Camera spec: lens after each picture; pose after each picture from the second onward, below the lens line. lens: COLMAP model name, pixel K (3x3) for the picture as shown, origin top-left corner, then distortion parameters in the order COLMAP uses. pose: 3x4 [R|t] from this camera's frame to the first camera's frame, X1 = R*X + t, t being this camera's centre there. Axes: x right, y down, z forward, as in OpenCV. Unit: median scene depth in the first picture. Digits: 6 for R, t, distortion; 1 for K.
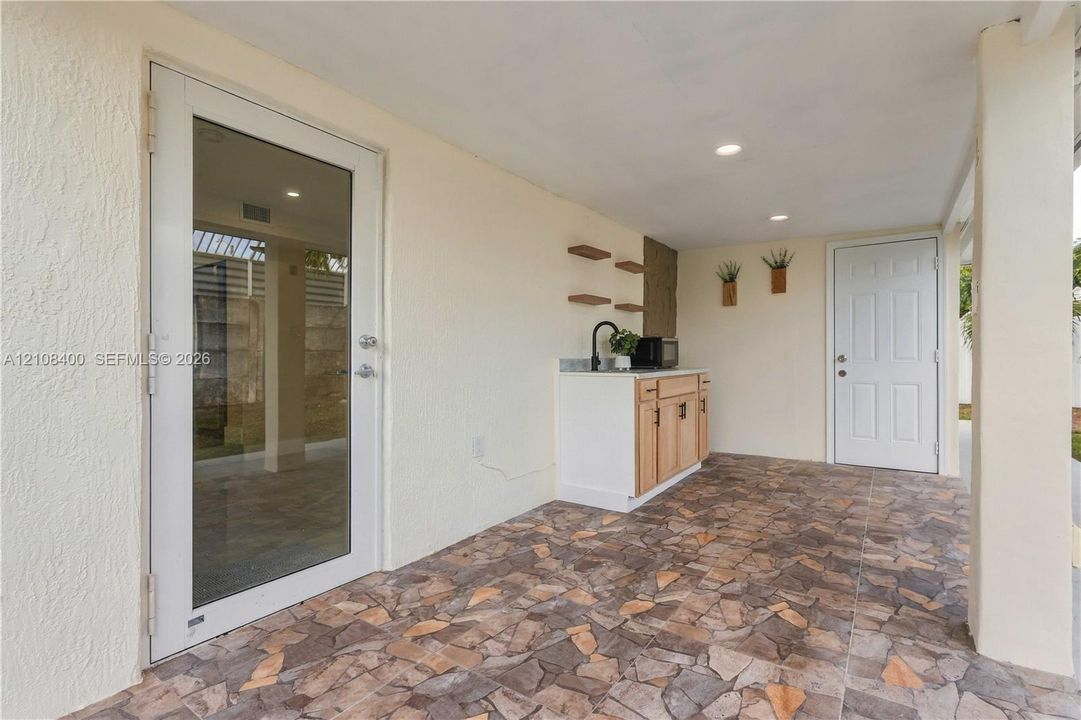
lens RADIAL K [[502.7, 0, 540.5], [0, 502.7, 360.0], [0, 0, 1]] dist [-0.000206, -0.000174]
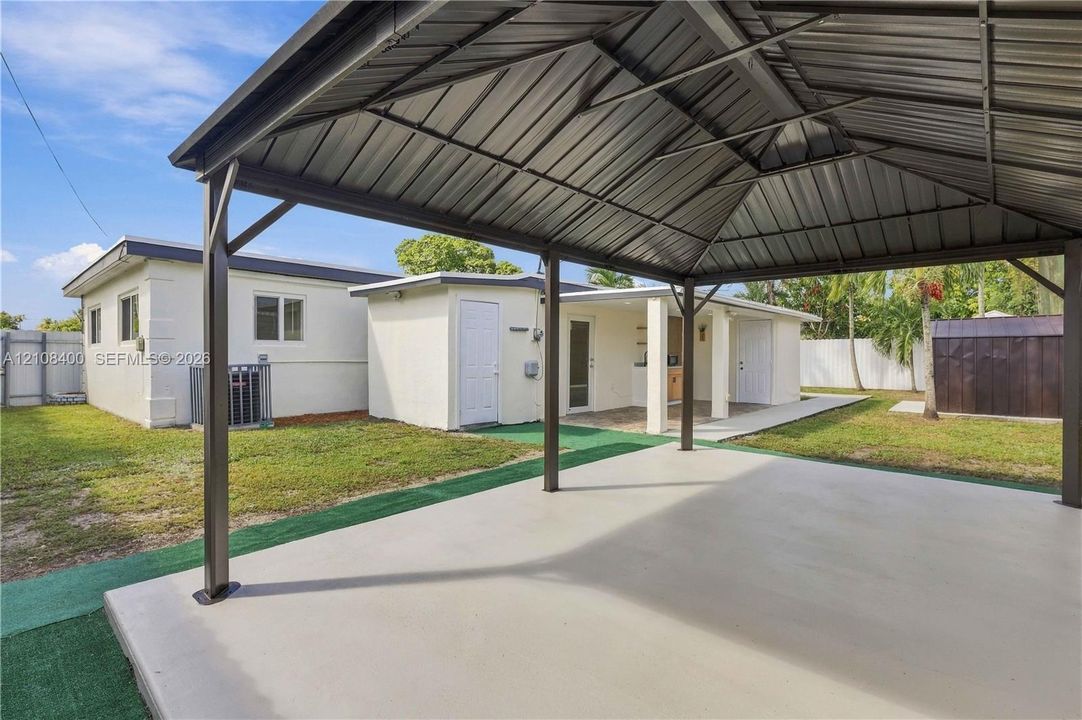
lens RADIAL K [[503.1, 0, 541.0], [0, 503.1, 360.0], [0, 0, 1]] dist [-0.000206, -0.000174]
pose [[0.993556, 0.000563, -0.113338, -0.285822], [-0.000320, 0.999998, 0.002168, -0.040907], [0.113339, -0.002118, 0.993554, -3.557246]]
